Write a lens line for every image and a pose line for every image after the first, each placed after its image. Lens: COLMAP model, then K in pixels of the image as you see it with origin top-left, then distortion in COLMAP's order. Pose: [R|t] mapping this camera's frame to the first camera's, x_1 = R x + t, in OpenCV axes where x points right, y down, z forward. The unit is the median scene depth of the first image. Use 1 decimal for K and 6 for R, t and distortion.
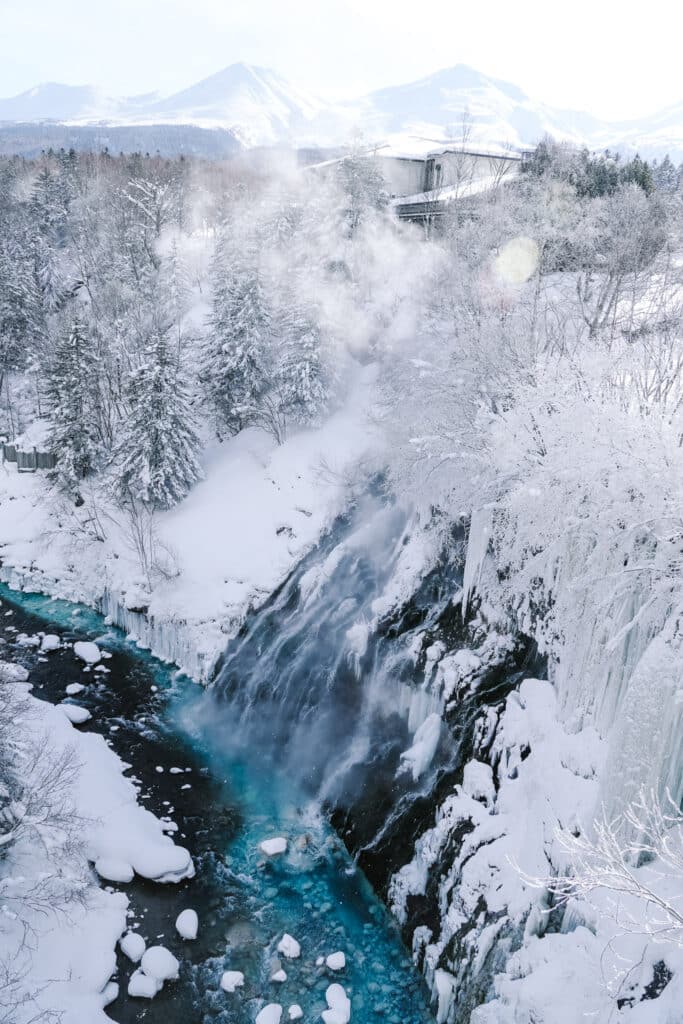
lens RADIAL K [[799.8, 0, 341.5], [0, 799.8, 512.0], [0, 0, 1]] dist [-0.126912, 0.122455]
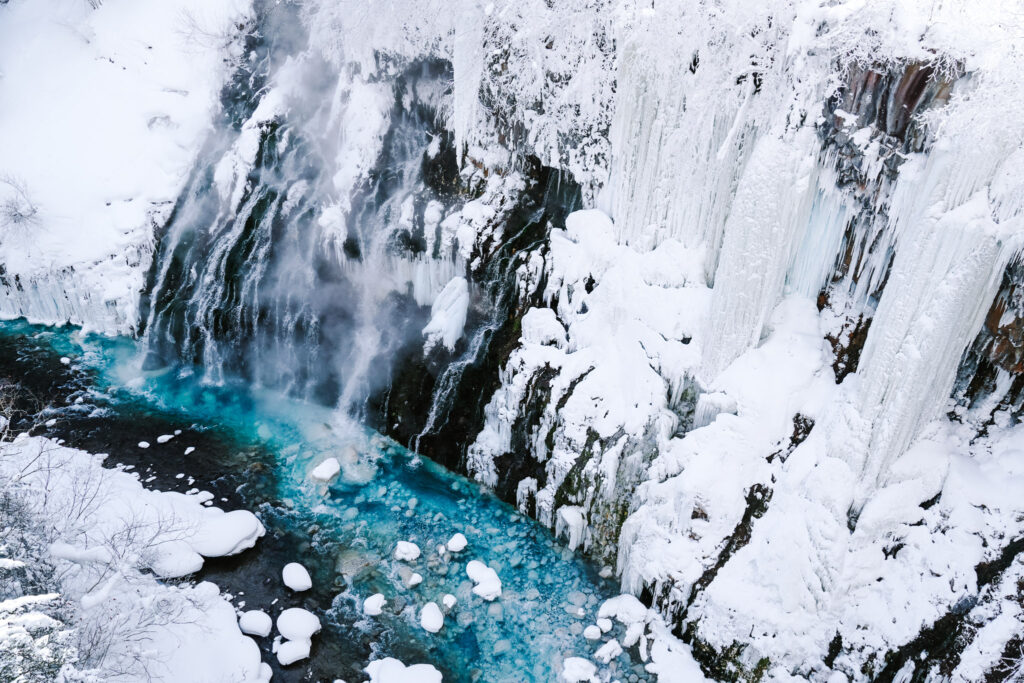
lens RADIAL K [[897.3, 0, 512.0], [0, 897.3, 341.5], [0, 0, 1]] dist [-0.080543, 0.161091]
pose [[0.859544, -0.328267, 0.391696, -0.289947], [0.181431, 0.912513, 0.366610, -0.056295], [-0.477773, -0.244052, 0.843903, 0.066169]]
